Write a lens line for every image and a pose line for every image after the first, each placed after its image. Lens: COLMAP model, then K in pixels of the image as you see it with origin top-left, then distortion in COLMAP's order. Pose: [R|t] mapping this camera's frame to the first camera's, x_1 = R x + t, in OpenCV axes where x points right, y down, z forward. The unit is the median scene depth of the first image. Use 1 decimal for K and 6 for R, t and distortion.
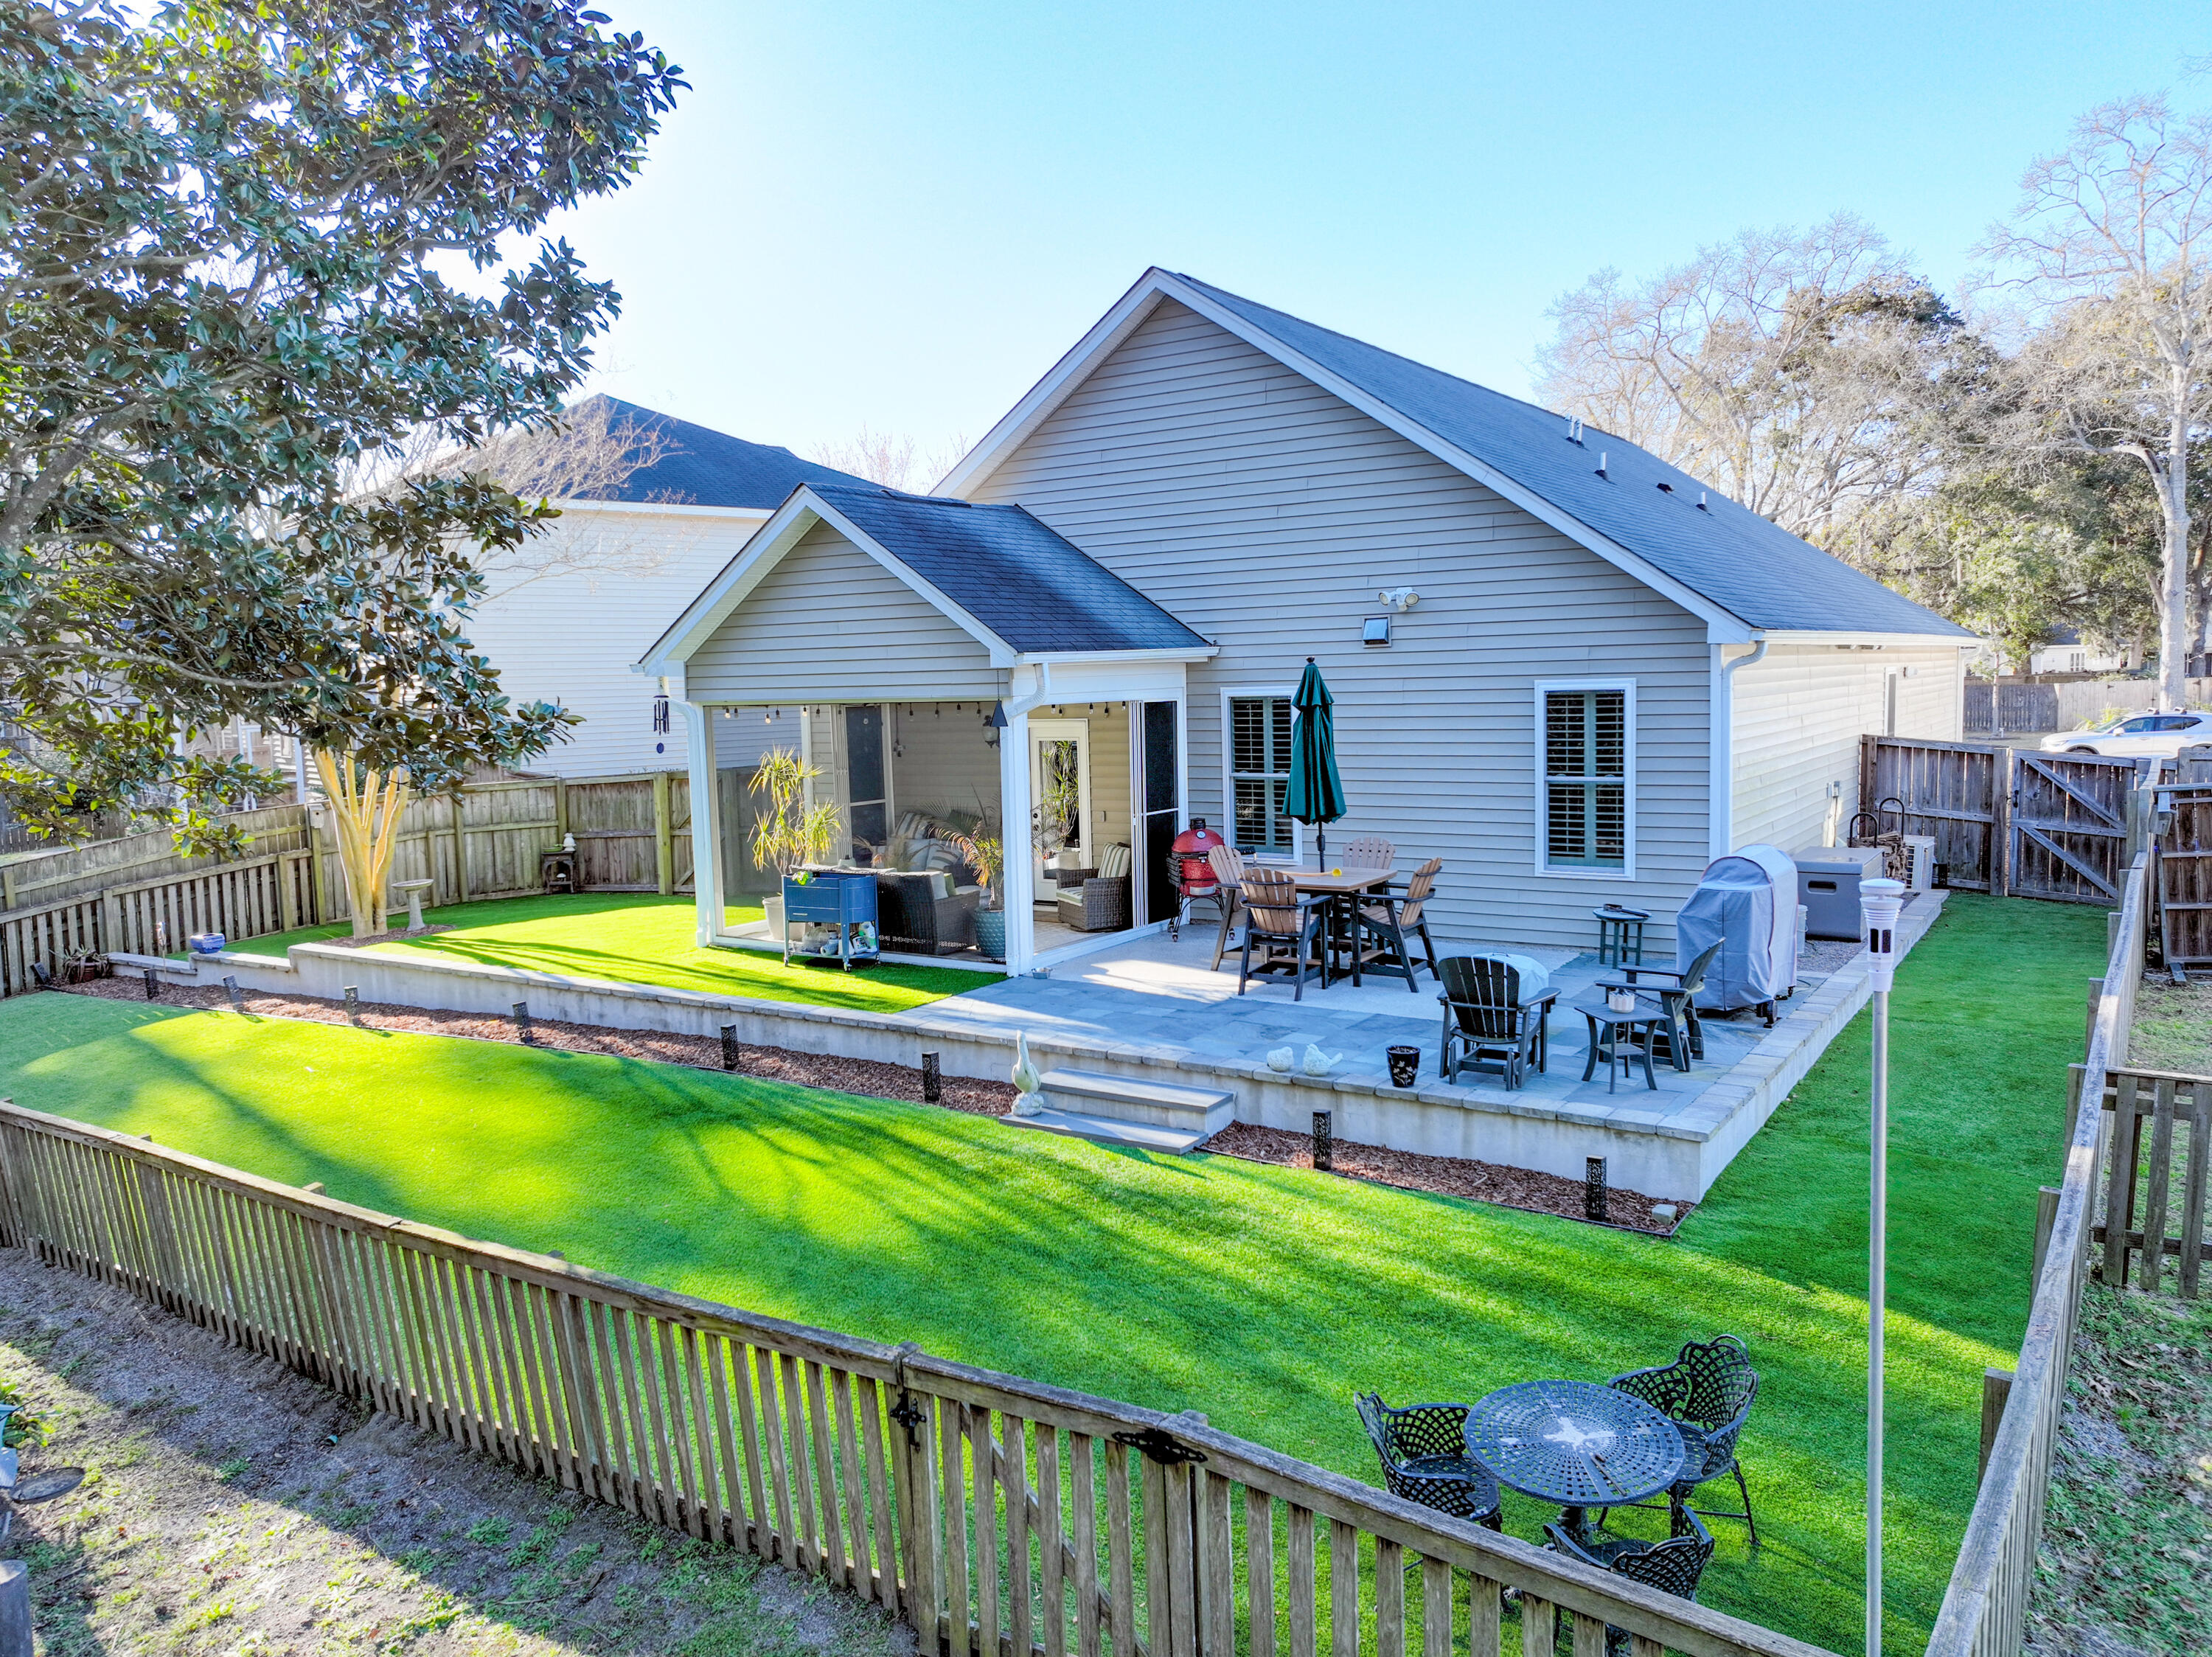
lens RADIAL K [[1547.7, 0, 1138.6], [0, 1547.7, 830.1], [0, 0, 1]] dist [0.000331, 0.021397]
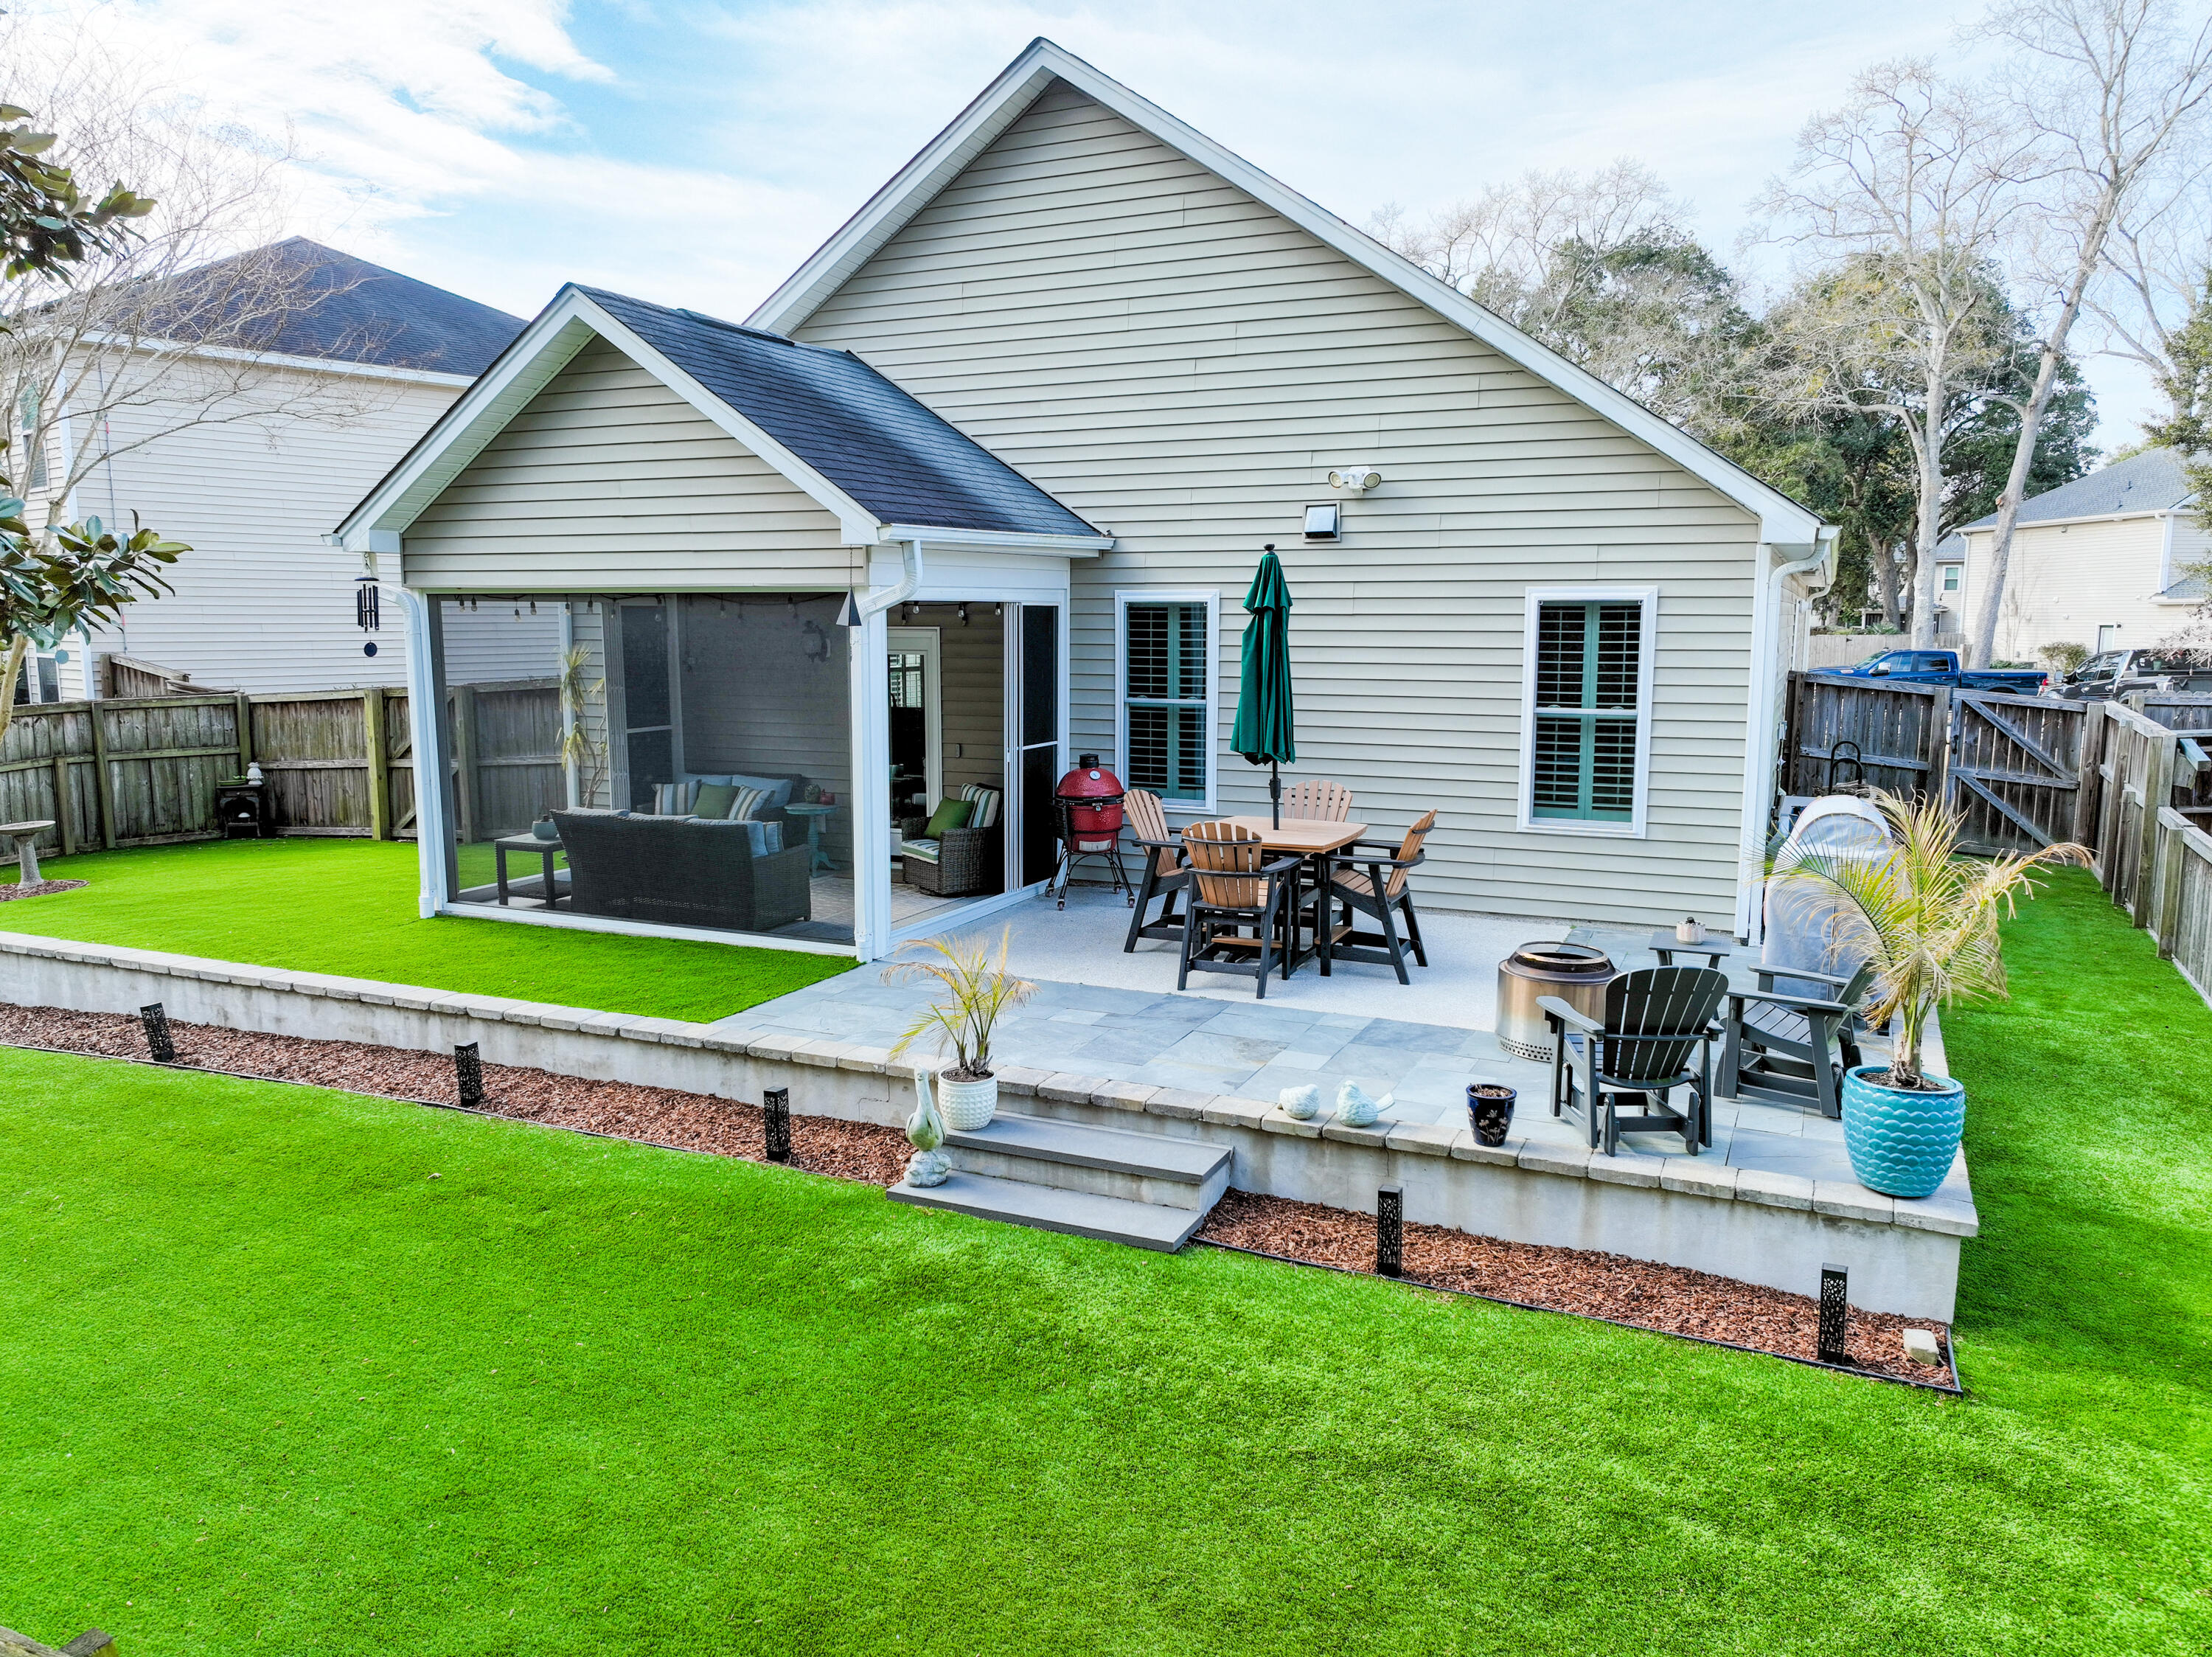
lens RADIAL K [[1547.7, 0, 1138.6], [0, 1547.7, 830.1], [0, 0, 1]] dist [0.000331, 0.021397]
pose [[0.988295, 0.005079, 0.152470, -0.061498], [-0.011385, 0.999114, 0.040516, -0.001398], [-0.152130, -0.041777, 0.987477, 0.227823]]
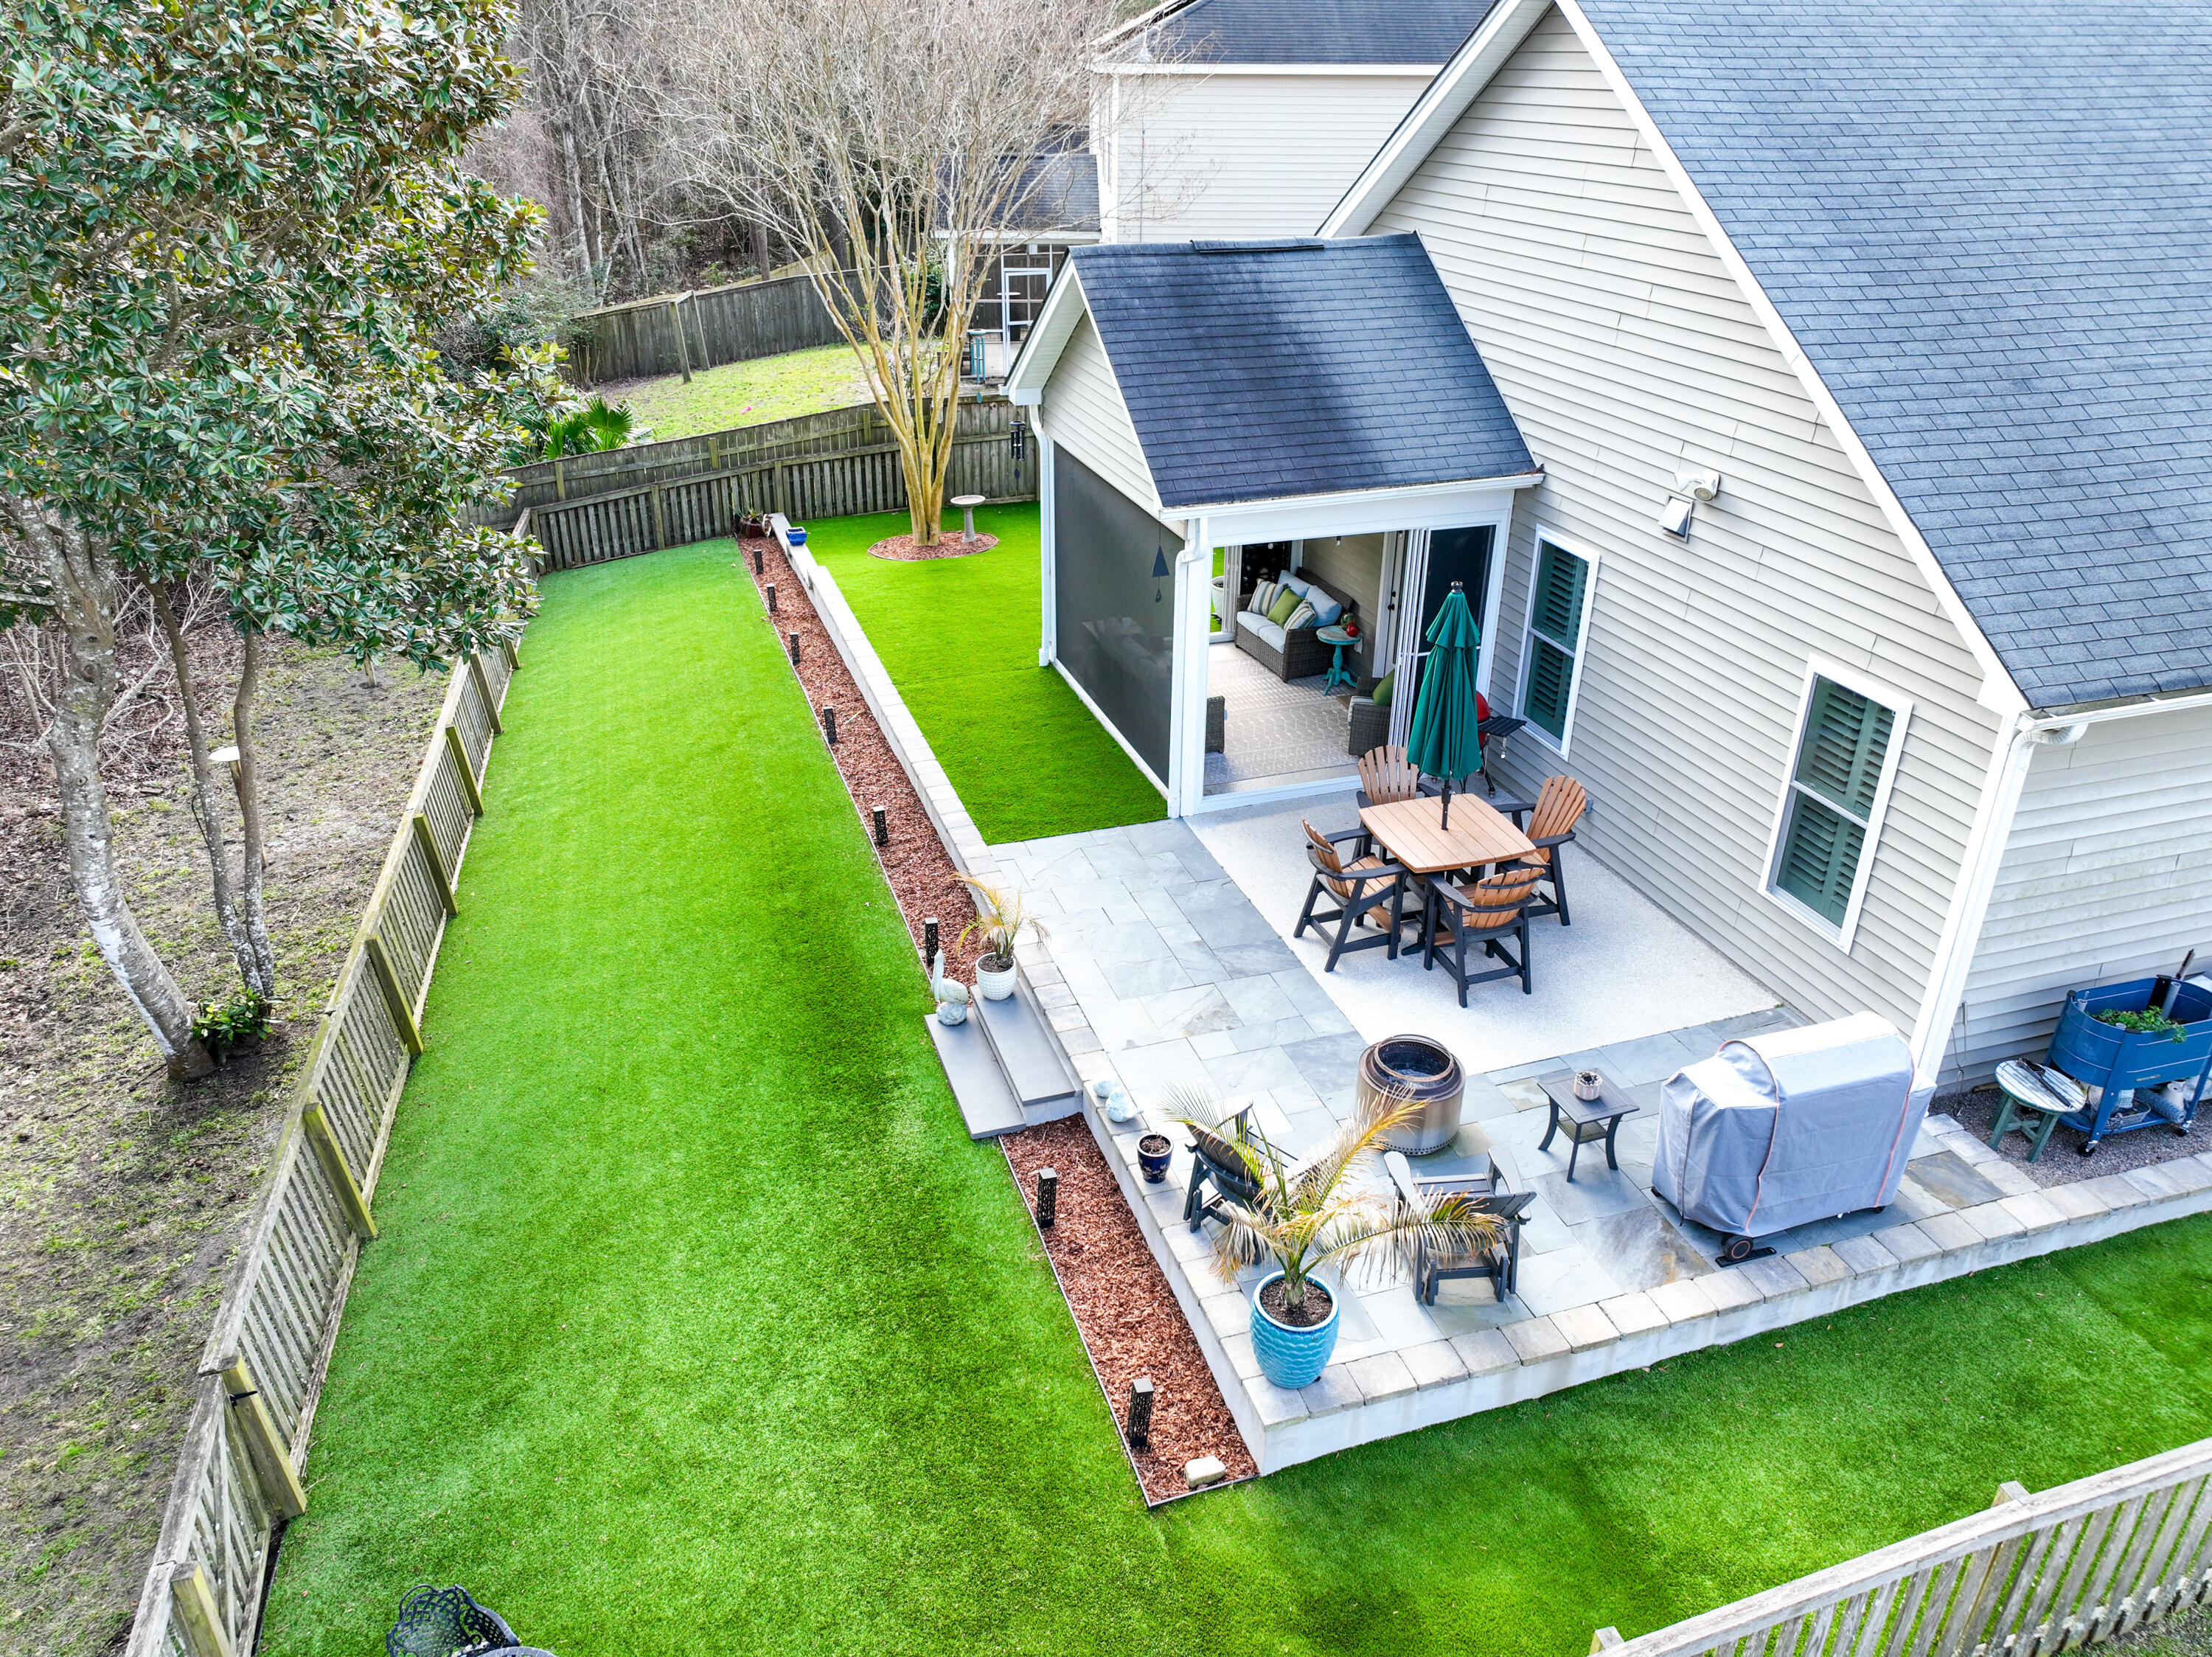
lens RADIAL K [[1547.7, 0, 1138.6], [0, 1547.7, 830.1], [0, 0, 1]] dist [0.000331, 0.021397]
pose [[0.784231, 0.311558, -0.536576, 0.410153], [-0.096678, 0.915586, 0.390328, -0.264259], [0.612891, -0.254232, 0.748151, 0.238909]]
